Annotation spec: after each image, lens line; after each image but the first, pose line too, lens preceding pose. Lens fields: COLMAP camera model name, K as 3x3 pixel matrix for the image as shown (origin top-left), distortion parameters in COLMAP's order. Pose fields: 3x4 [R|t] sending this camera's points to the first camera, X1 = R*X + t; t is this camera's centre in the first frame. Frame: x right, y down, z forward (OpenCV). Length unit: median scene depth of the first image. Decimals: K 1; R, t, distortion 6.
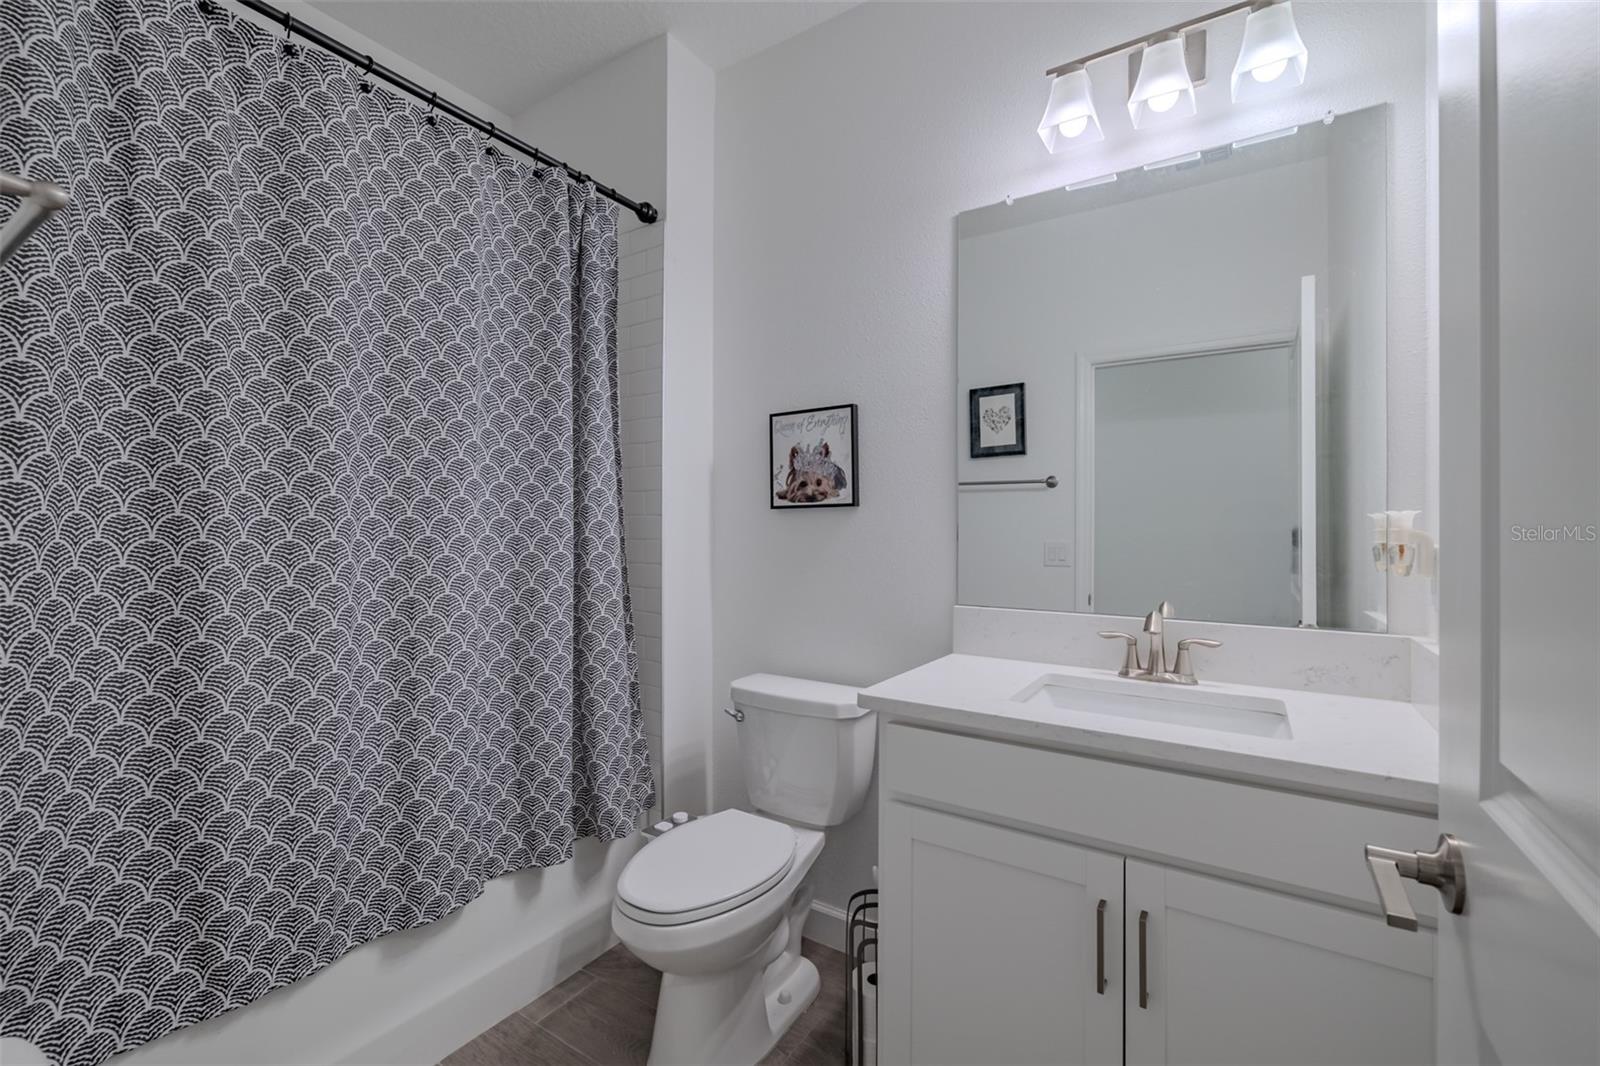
lens RADIAL K [[682.3, 0, 802.5], [0, 682.3, 542.2], [0, 0, 1]] dist [0.005091, -0.001462]
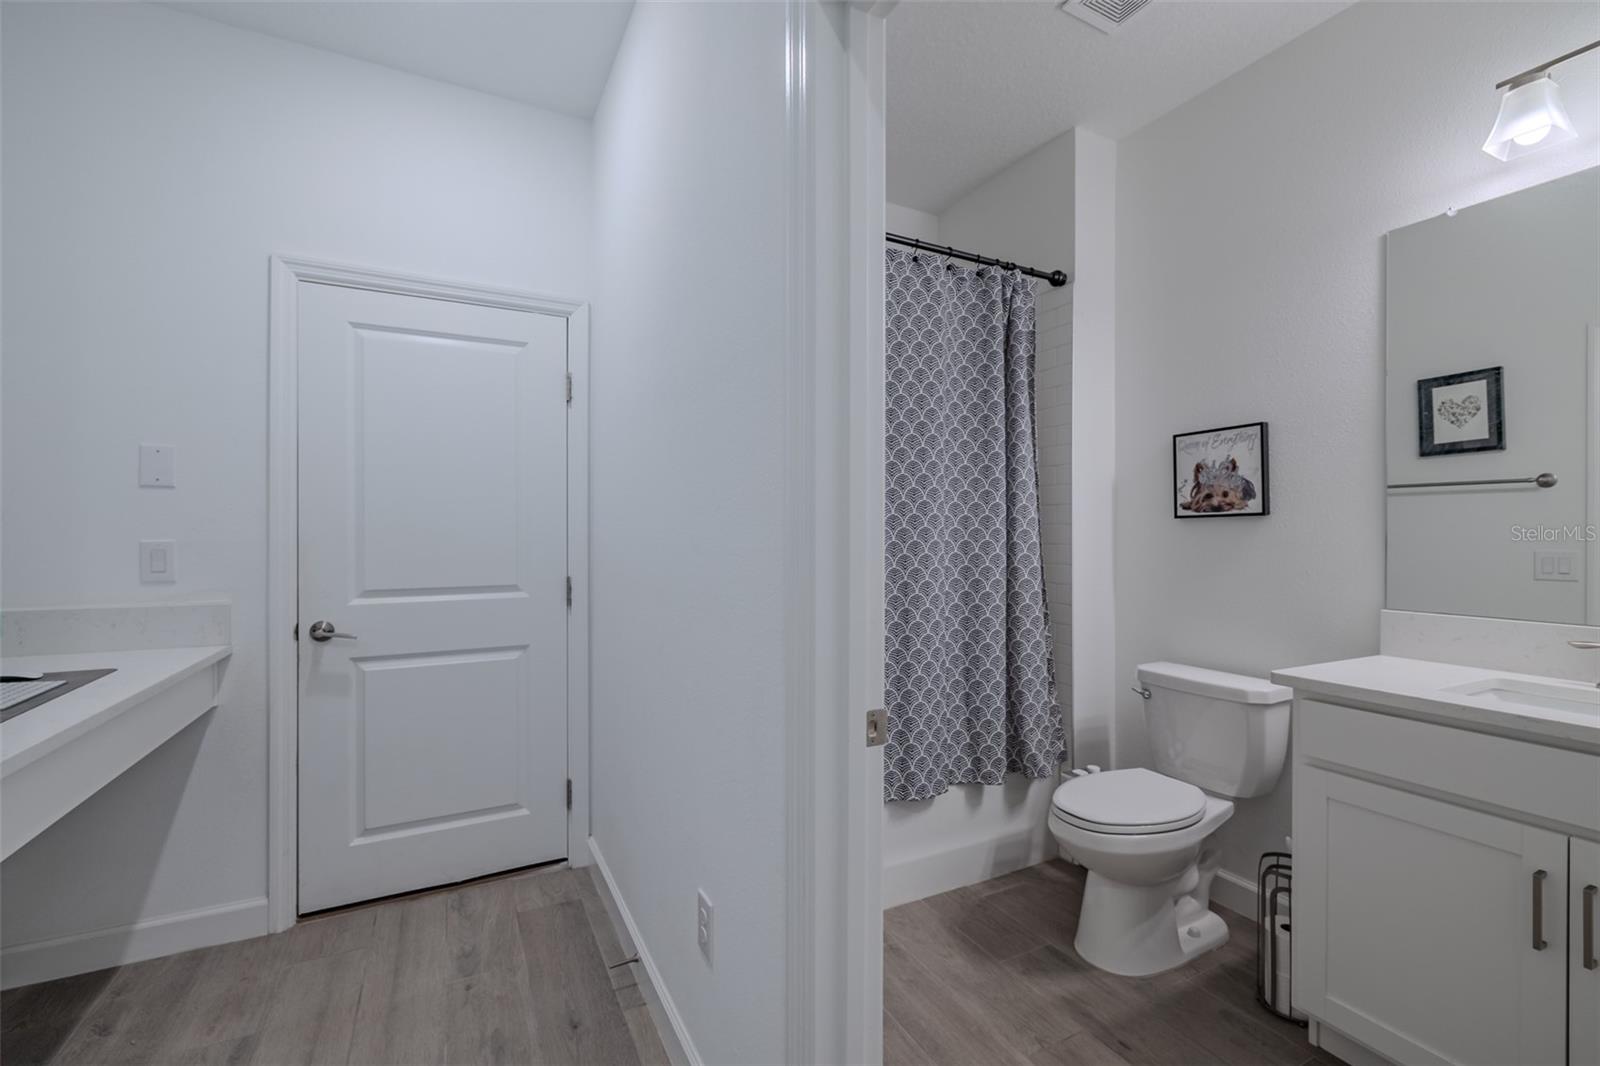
lens RADIAL K [[682.3, 0, 786.1], [0, 682.3, 535.9], [0, 0, 1]] dist [0.005091, -0.001462]
pose [[0.864608, 0.001008, -0.502446, -0.039682], [-0.010304, 0.999823, -0.015725, 0.006372], [0.502341, 0.018773, 0.864466, -0.366321]]
